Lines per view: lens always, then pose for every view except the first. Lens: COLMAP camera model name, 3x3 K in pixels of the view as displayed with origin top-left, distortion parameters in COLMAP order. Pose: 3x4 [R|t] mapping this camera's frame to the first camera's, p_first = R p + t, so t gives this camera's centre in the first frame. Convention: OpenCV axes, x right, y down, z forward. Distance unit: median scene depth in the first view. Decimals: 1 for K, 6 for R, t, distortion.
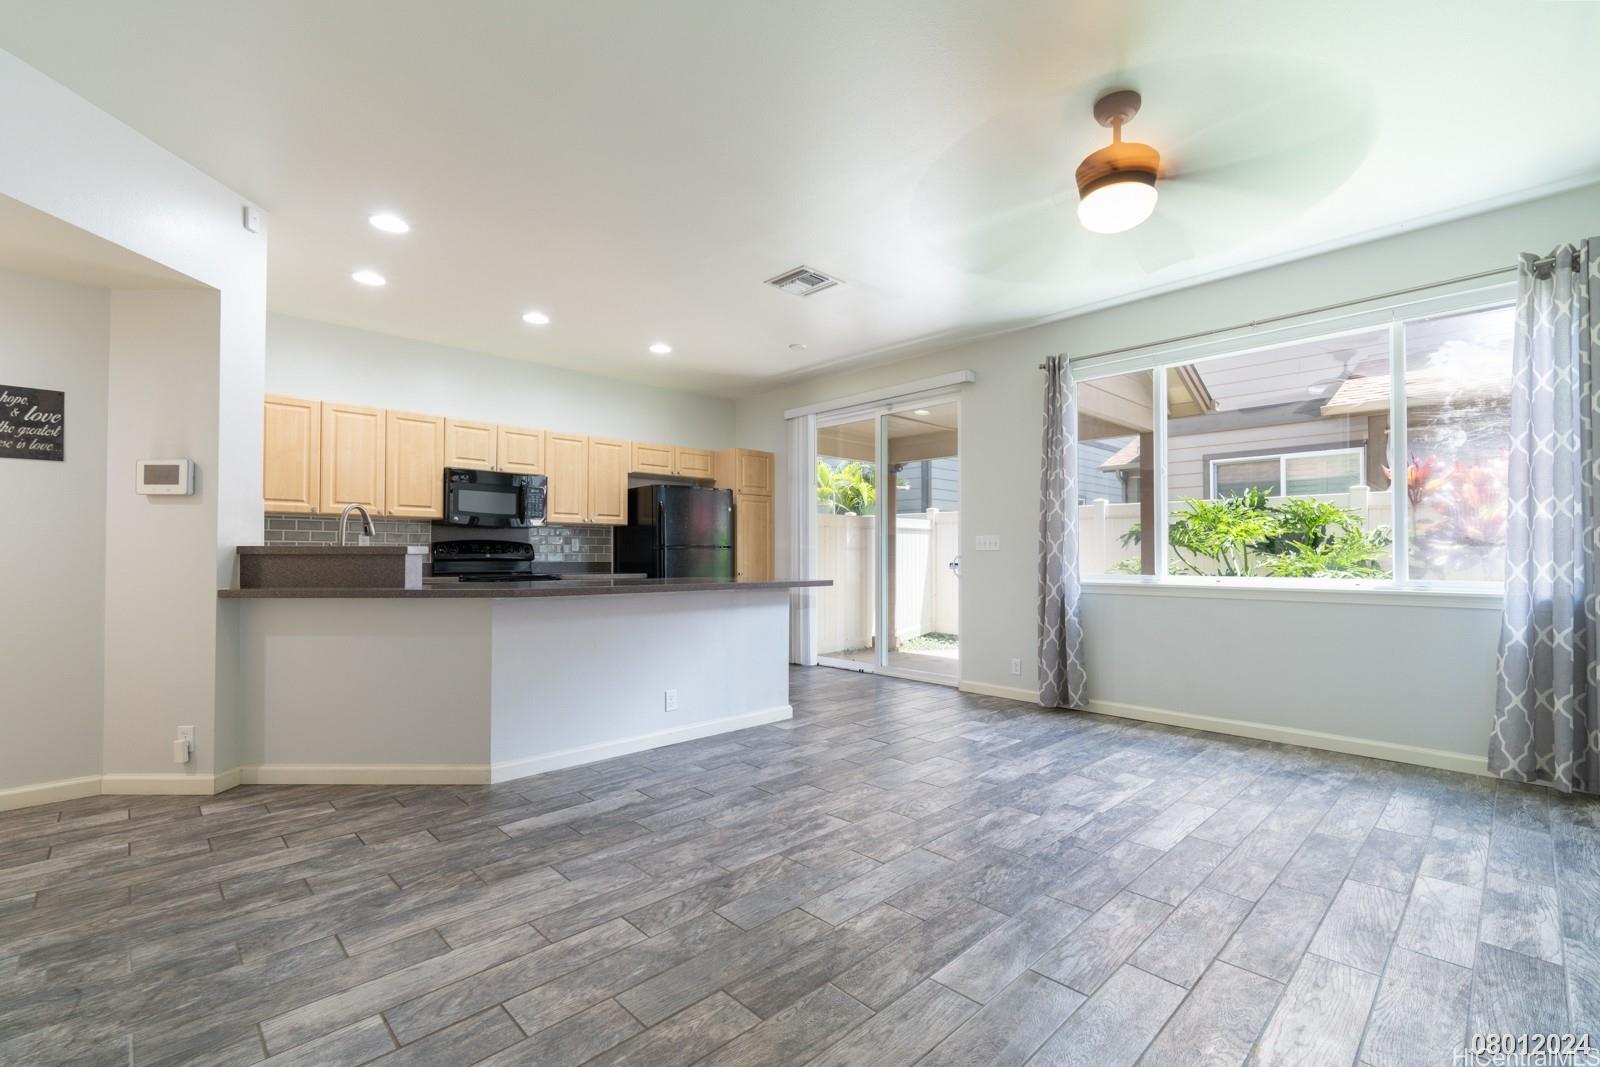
lens RADIAL K [[702.5, 0, 777.9], [0, 702.5, 537.4], [0, 0, 1]] dist [0.001406, -0.000057]
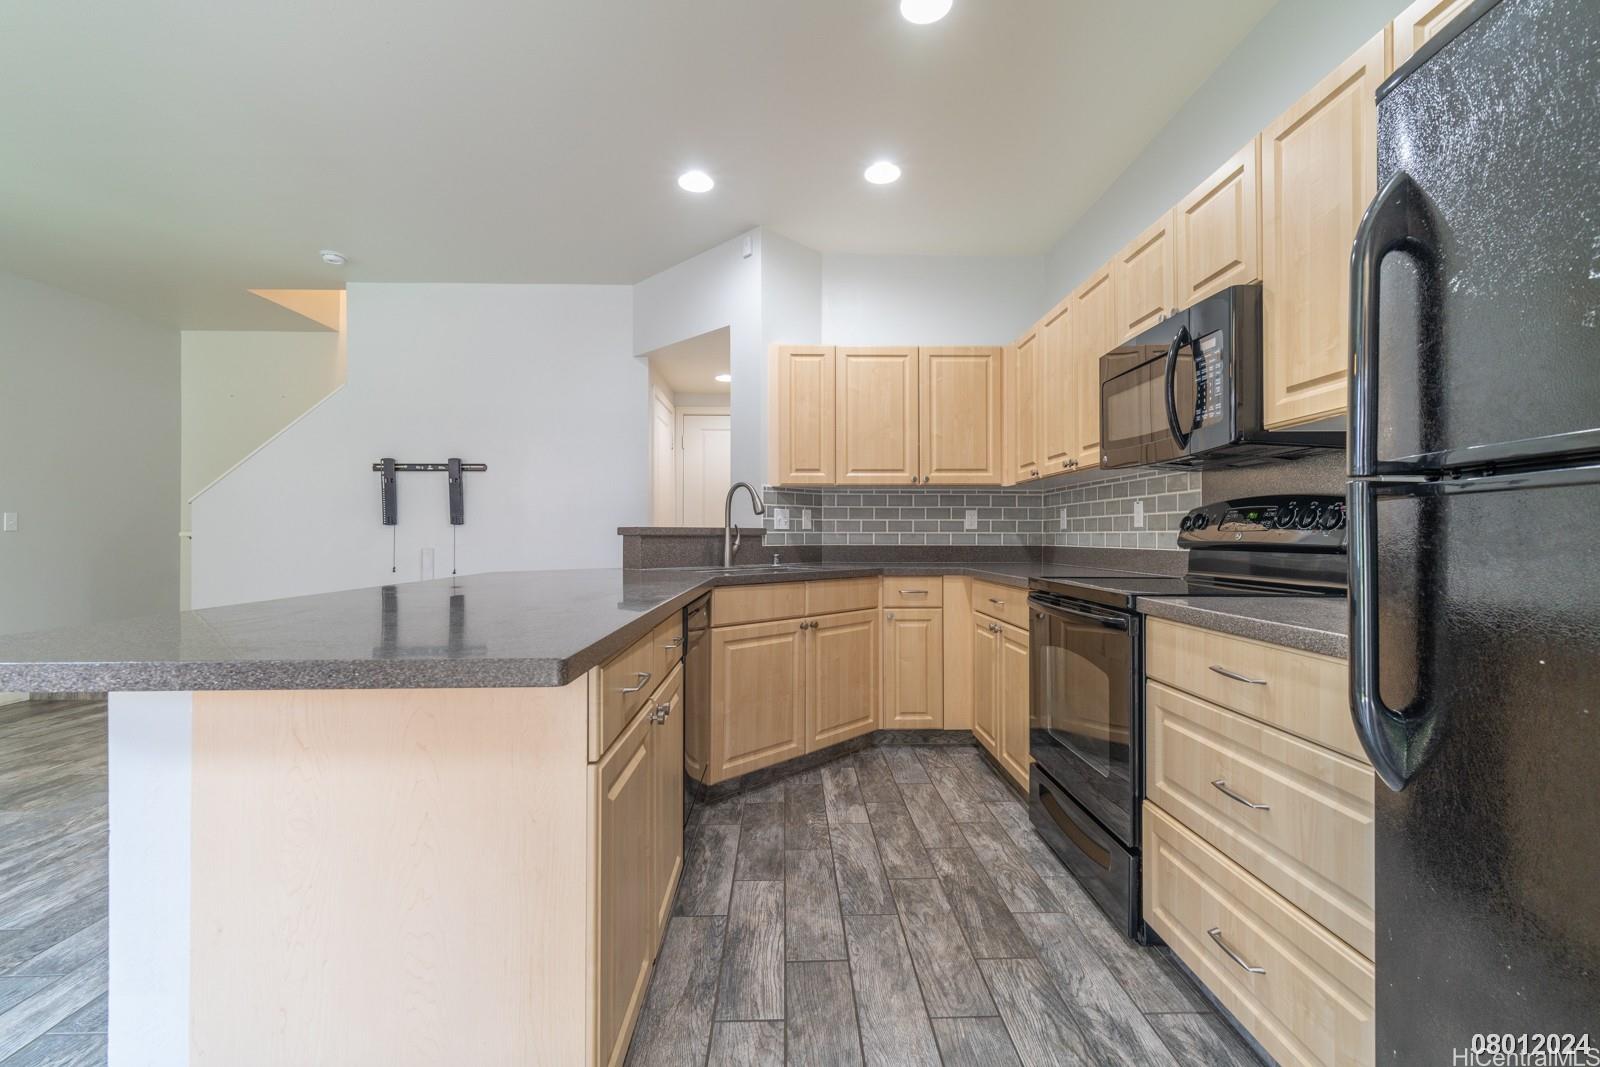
lens RADIAL K [[683.9, 0, 803.4], [0, 683.9, 533.5], [0, 0, 1]] dist [0.001477, 0.000083]
pose [[-0.646538, -0.002732, -0.762877, 0.067105], [0.020794, 0.999559, -0.021202, 0.055770], [0.762598, -0.029571, -0.646196, 2.197831]]
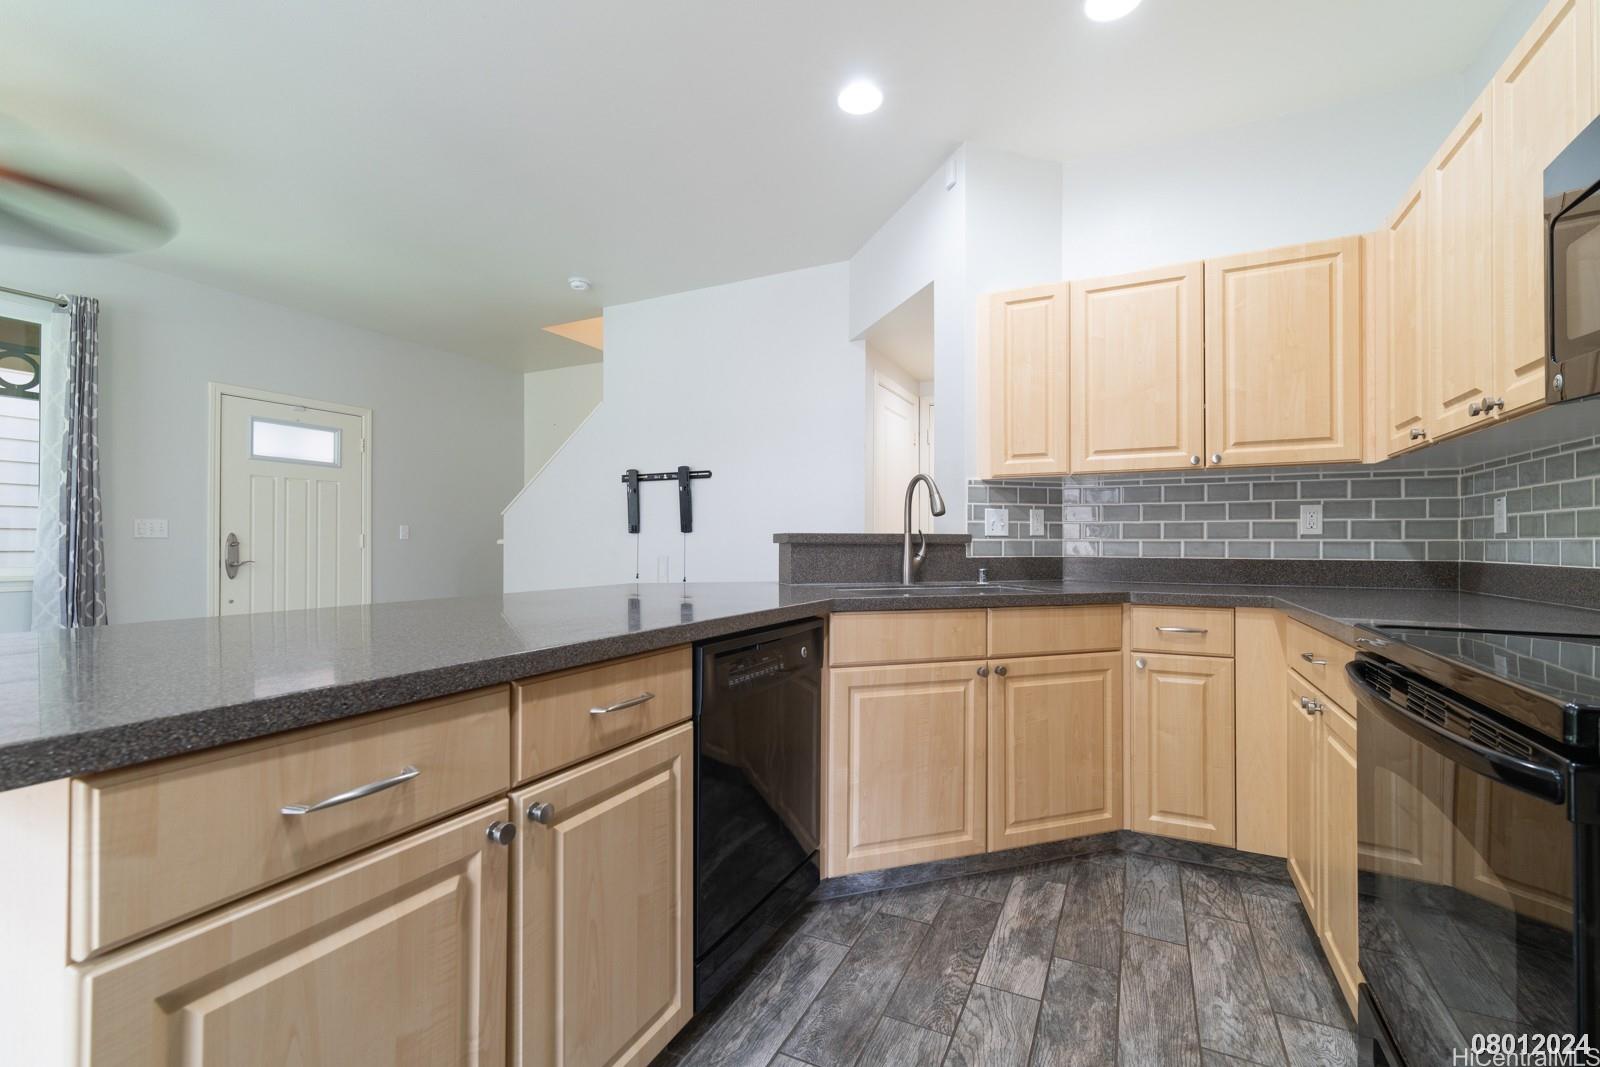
lens RADIAL K [[687.5, 0, 803.3], [0, 687.5, 540.3], [0, 0, 1]] dist [0.002585, 0.000282]
pose [[-0.925512, -0.003798, -0.378699, -0.285957], [0.008407, 0.999497, -0.030570, 0.053977], [0.378625, -0.031477, -0.925015, 2.135082]]
